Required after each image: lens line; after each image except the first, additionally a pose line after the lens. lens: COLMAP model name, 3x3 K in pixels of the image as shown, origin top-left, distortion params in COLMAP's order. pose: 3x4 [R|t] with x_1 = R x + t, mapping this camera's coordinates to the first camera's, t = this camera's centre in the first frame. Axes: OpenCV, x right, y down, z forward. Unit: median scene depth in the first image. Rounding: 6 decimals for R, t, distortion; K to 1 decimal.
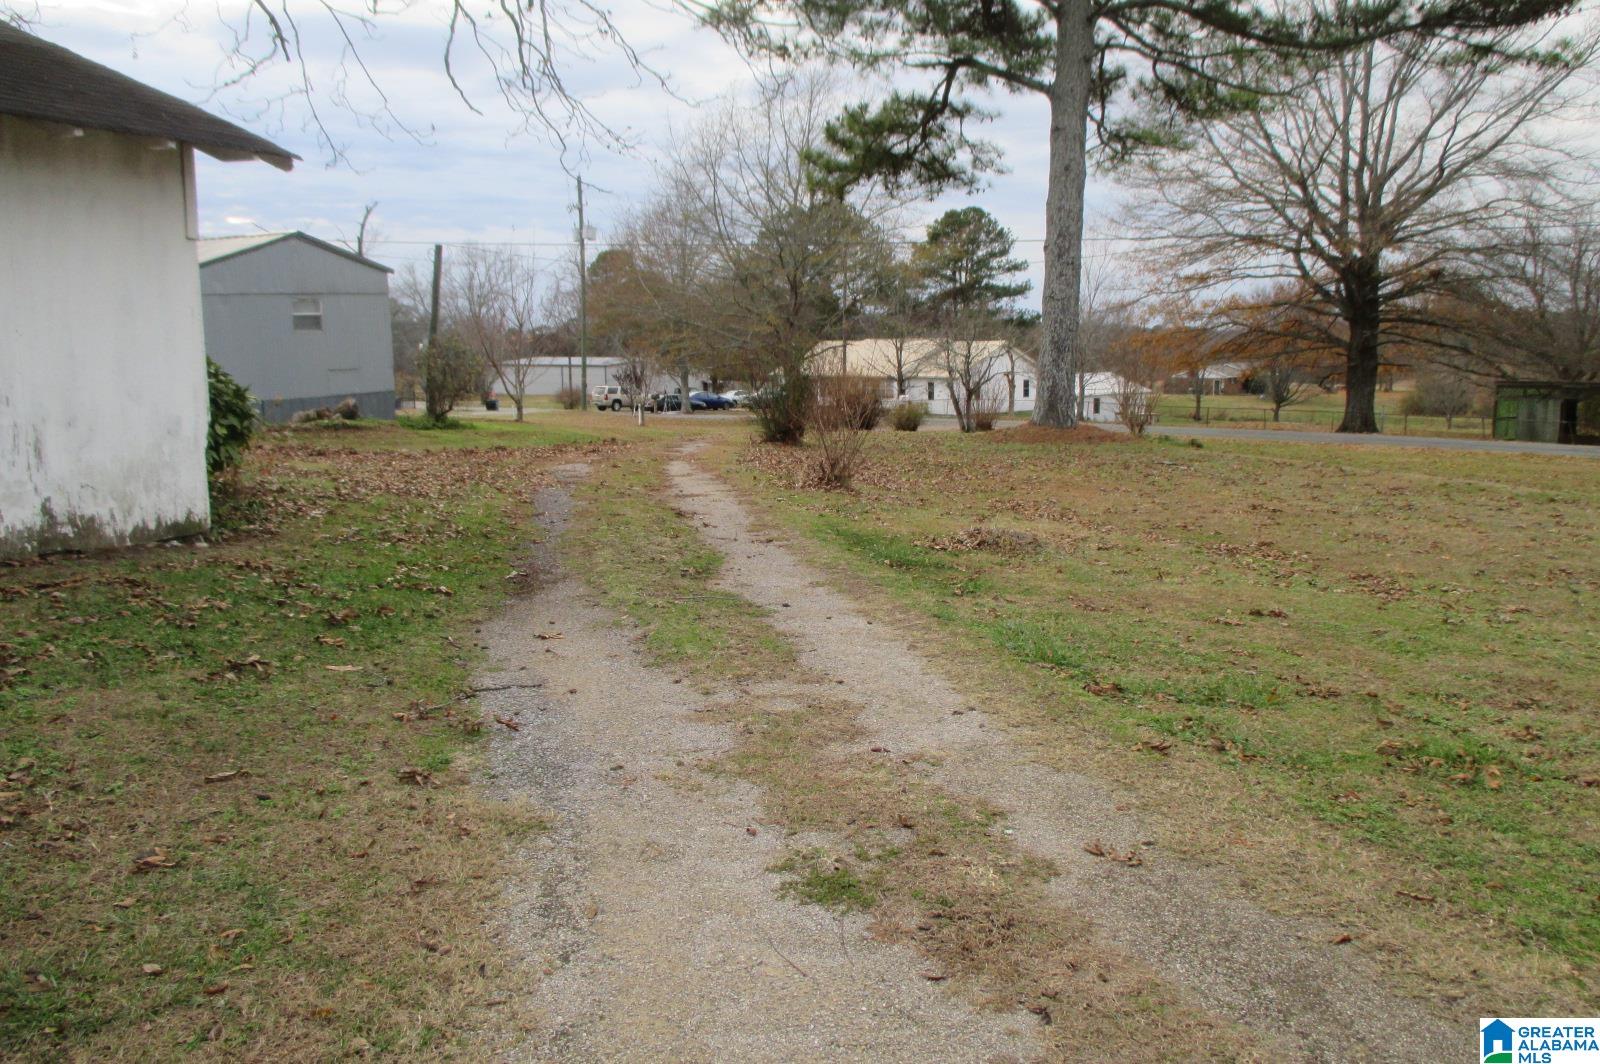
lens RADIAL K [[1352.2, 0, 799.8], [0, 1352.2, 533.6], [0, 0, 1]] dist [-0.058462, -0.002836]
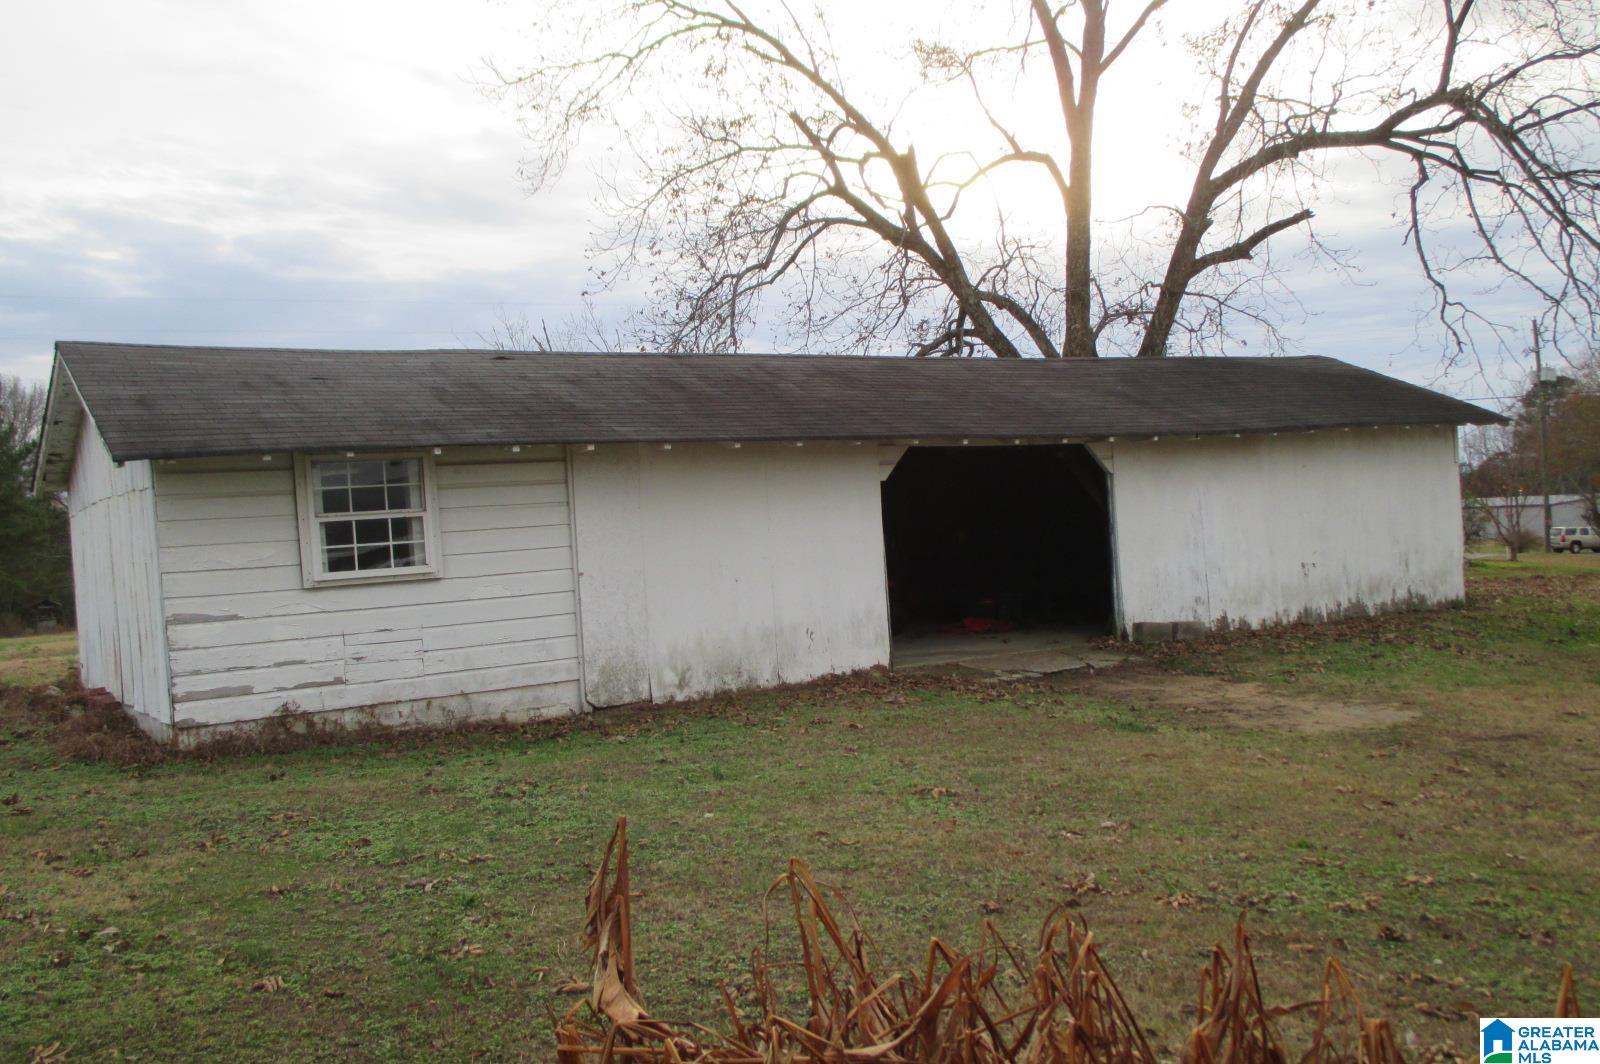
lens RADIAL K [[1465.5, 0, 799.0], [0, 1465.5, 530.4], [0, 0, 1]] dist [-0.039718, 0.000000]
pose [[0.818802, -0.040838, -0.572621, -0.003302], [-0.024524, 0.994068, -0.105962, 0.115834], [0.573551, 0.100805, 0.812943, -1.107735]]
